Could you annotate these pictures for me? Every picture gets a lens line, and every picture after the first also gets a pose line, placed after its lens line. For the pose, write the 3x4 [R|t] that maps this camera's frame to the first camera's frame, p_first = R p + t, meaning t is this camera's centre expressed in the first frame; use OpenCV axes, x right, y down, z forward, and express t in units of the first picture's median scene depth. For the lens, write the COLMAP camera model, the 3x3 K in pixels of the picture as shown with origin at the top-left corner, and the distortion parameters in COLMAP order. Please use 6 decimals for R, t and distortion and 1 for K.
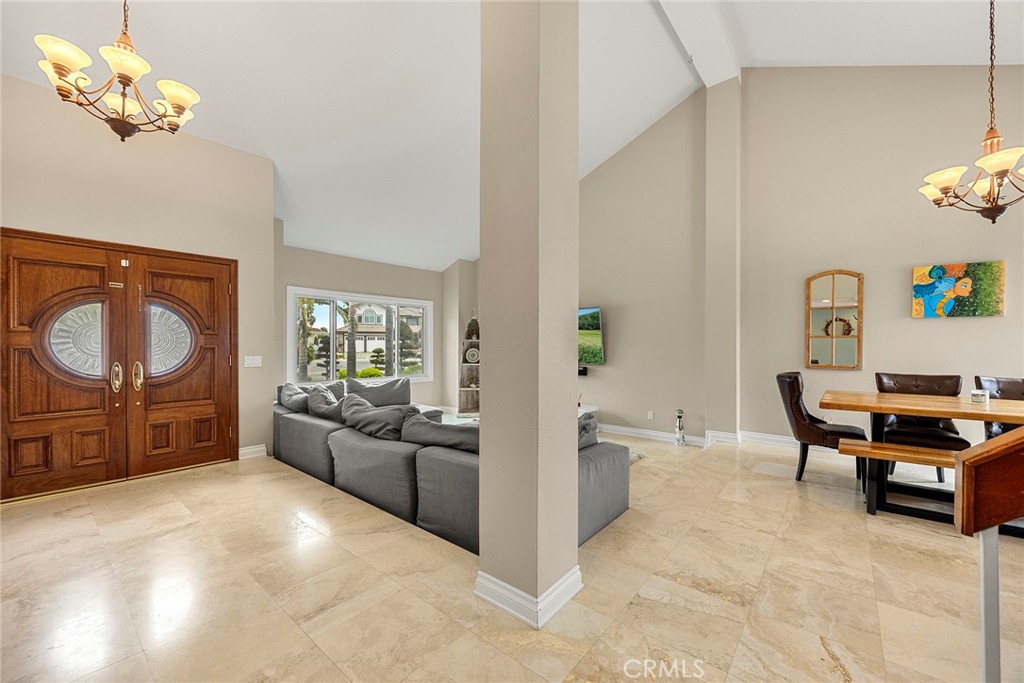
lens RADIAL K [[394.0, 0, 516.4], [0, 394.0, 342.2], [0, 0, 1]] dist [0.000838, 0.000099]
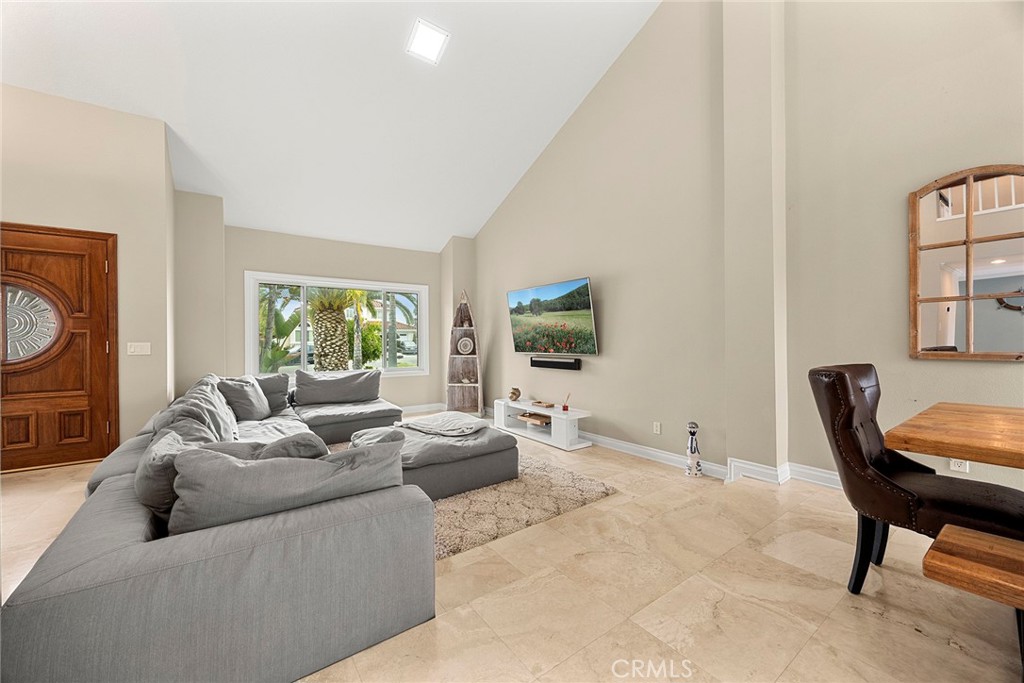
lens RADIAL K [[387.8, 0, 510.9], [0, 387.8, 338.1], [0, 0, 1]] dist [-0.001444, -0.000235]
pose [[0.968083, -0.009842, -0.250435, 0.369820], [0.009714, 0.999951, -0.001747, 0.036238], [0.250440, -0.000741, 0.968132, 0.379647]]
